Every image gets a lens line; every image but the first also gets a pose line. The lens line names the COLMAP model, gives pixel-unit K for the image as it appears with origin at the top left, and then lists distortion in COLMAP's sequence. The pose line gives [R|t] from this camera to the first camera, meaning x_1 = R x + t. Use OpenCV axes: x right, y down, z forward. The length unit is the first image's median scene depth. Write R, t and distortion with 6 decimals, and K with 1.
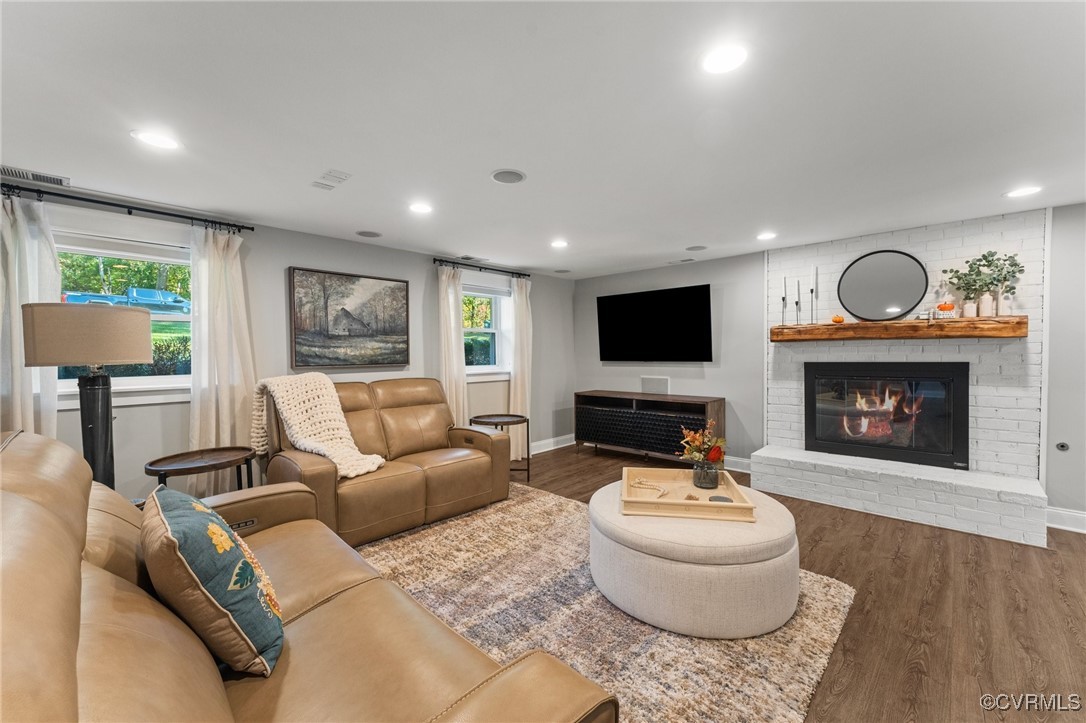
lens RADIAL K [[447.7, 0, 542.5], [0, 447.7, 364.2], [0, 0, 1]] dist [-0.001527, 0.001481]
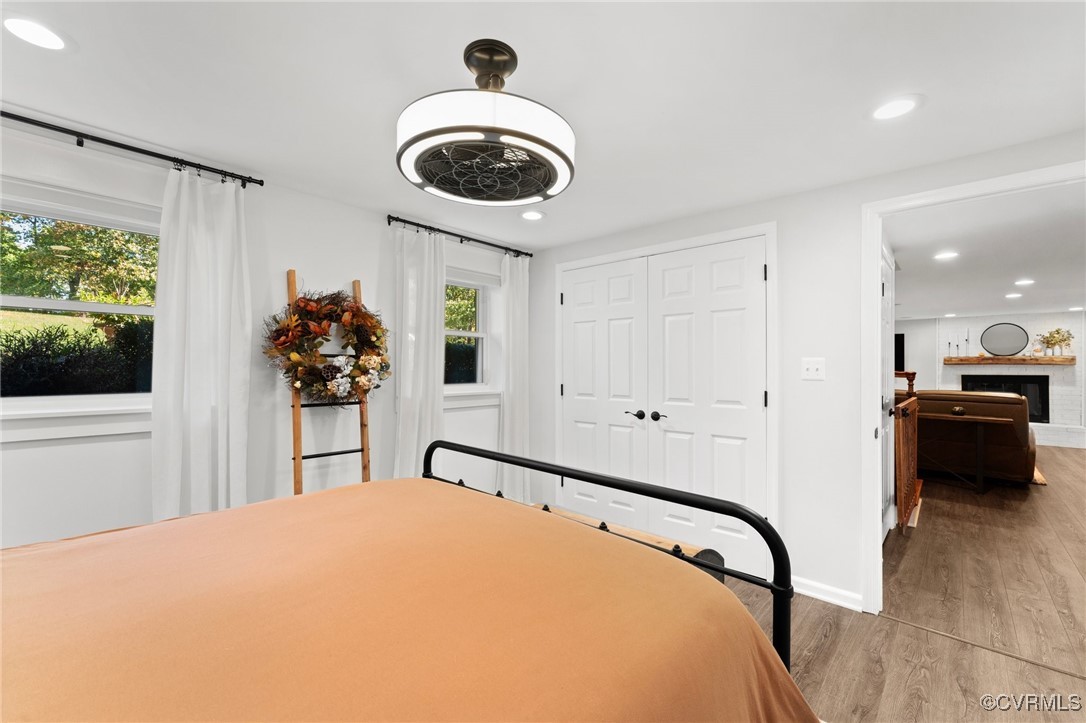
lens RADIAL K [[447.7, 0, 551.2], [0, 447.7, 365.3], [0, 0, 1]] dist [-0.001527, 0.001481]
pose [[0.999792, 0.008190, 0.018678, -1.547688], [-0.007743, 0.999686, -0.023838, 0.017650], [-0.018867, 0.023689, 0.999541, -1.174338]]
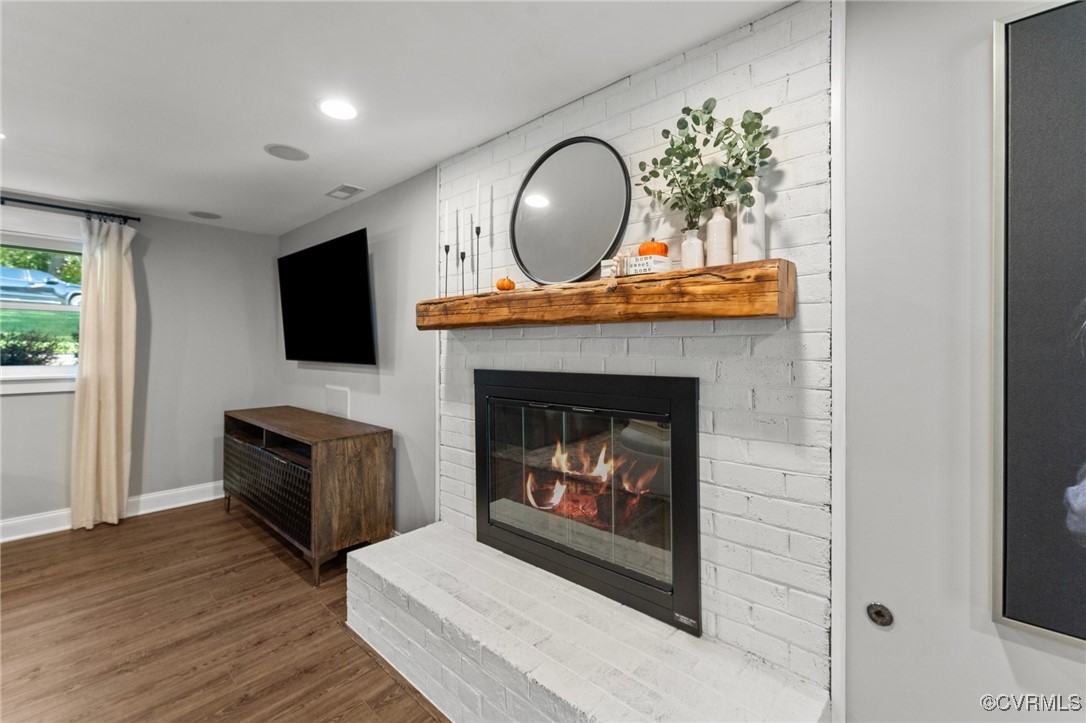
lens RADIAL K [[447.7, 0, 553.2], [0, 447.7, 345.1], [0, 0, 1]] dist [-0.001527, 0.001481]
pose [[0.999363, 0.009633, 0.034356, 0.768580], [-0.008690, 0.999584, -0.027513, -0.021773], [-0.034607, 0.027197, 0.999031, 0.557103]]
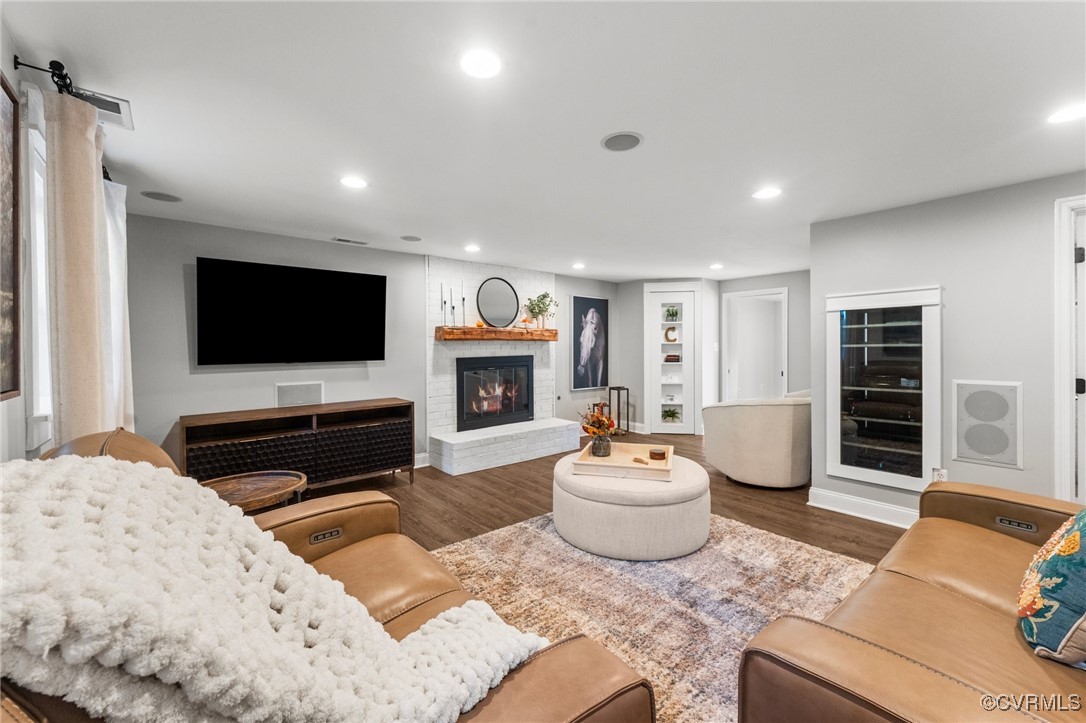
lens RADIAL K [[447.7, 0, 547.0], [0, 447.7, 351.3], [0, 0, 1]] dist [-0.001527, 0.001481]
pose [[0.080557, -0.007106, 0.996725, -0.674602], [0.027800, 0.999602, 0.004880, -0.024662], [-0.996362, 0.027316, 0.080723, 0.777699]]
